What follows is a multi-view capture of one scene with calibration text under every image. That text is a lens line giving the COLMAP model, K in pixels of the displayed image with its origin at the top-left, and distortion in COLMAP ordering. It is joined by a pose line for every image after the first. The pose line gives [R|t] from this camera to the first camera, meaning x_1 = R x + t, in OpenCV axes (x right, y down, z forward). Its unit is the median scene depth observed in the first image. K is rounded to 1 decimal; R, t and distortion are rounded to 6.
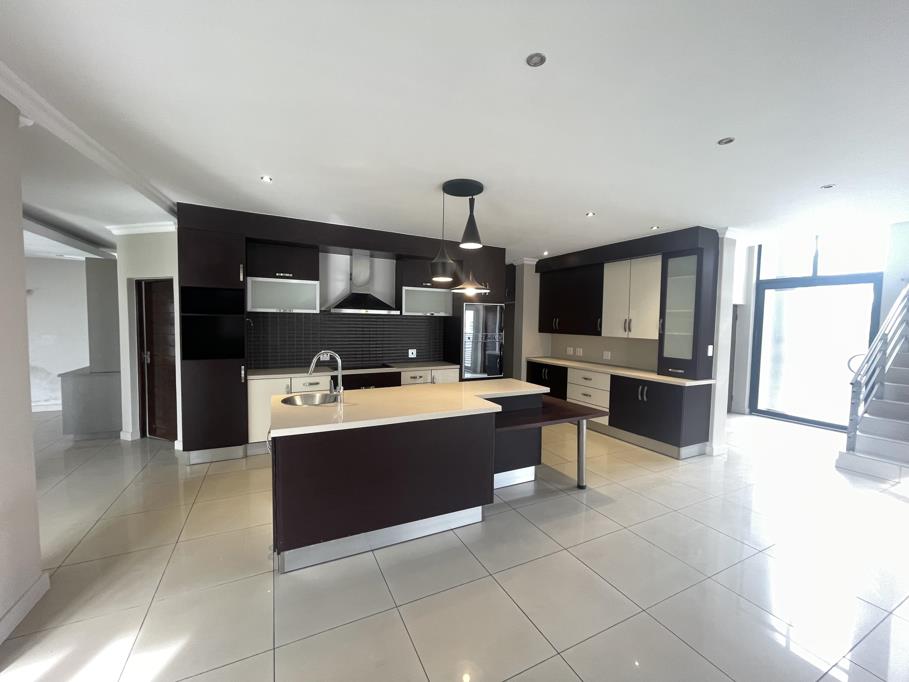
lens RADIAL K [[366.8, 0, 460.8], [0, 366.8, 340.7], [0, 0, 1]] dist [0.000765, 0.000334]
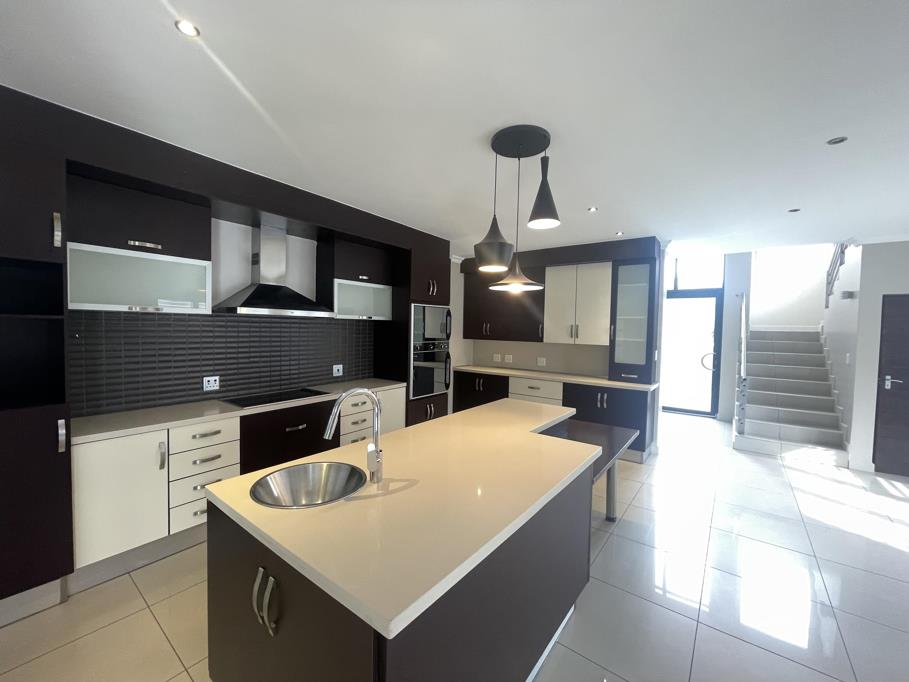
lens RADIAL K [[366.8, 0, 460.8], [0, 366.8, 340.7], [0, 0, 1]] dist [0.000765, 0.000334]
pose [[0.902909, -0.015269, 0.429561, -0.265997], [0.018600, 0.999821, -0.003555, -0.020768], [-0.429430, 0.011200, 0.903031, 0.267897]]
